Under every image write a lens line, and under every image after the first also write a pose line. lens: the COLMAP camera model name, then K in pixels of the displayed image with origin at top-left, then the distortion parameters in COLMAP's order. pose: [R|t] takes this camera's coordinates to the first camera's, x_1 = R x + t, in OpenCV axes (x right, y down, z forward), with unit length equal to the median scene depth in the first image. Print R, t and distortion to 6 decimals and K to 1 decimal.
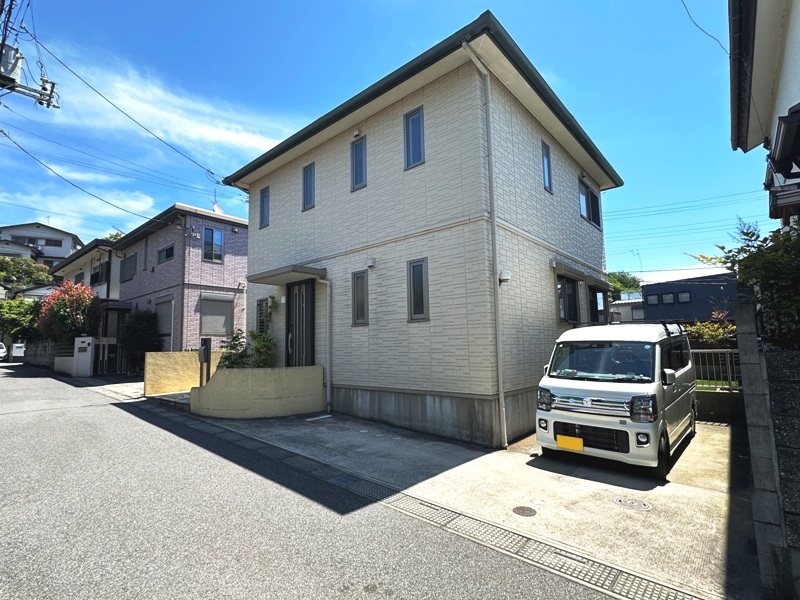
lens RADIAL K [[397.4, 0, 385.9], [0, 397.4, 306.9], [0, 0, 1]] dist [0.001208, -0.000092]
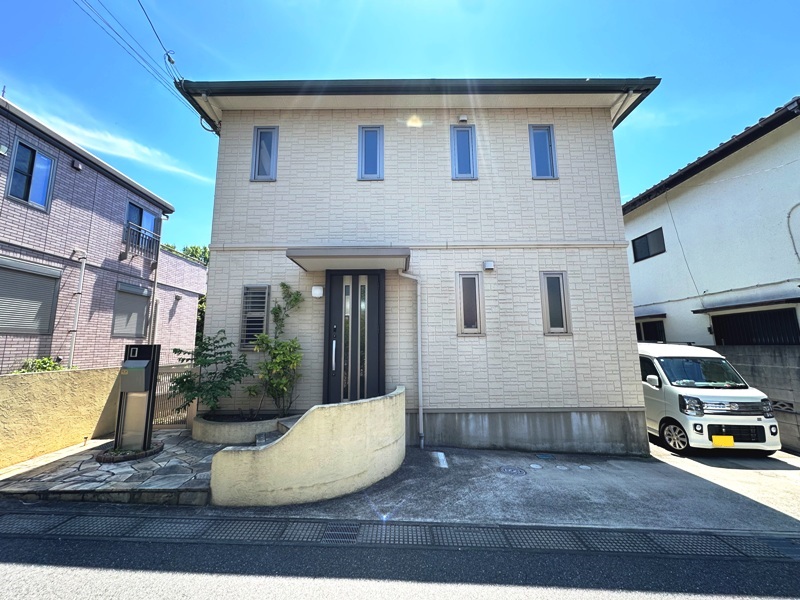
lens RADIAL K [[319.0, 0, 400.0], [0, 319.0, 300.0], [0, 0, 1]] dist [-0.001207, 0.000243]
pose [[0.738749, 0.108818, 0.665138, -0.712116], [-0.073612, 0.994003, -0.080862, 0.041745], [-0.669948, 0.010775, 0.742330, 0.665415]]
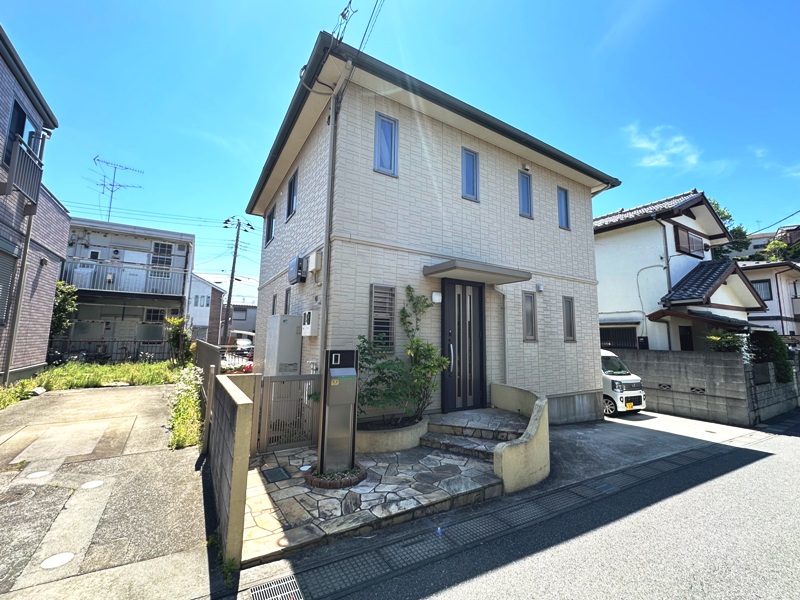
lens RADIAL K [[338.2, 0, 405.6], [0, 338.2, 295.4], [0, 0, 1]] dist [0.000035, 0.000210]
pose [[0.265447, 0.143802, 0.953341, -1.186793], [-0.116198, 0.986378, -0.116431, 0.077918], [-0.957098, -0.079870, 0.278540, 1.205661]]
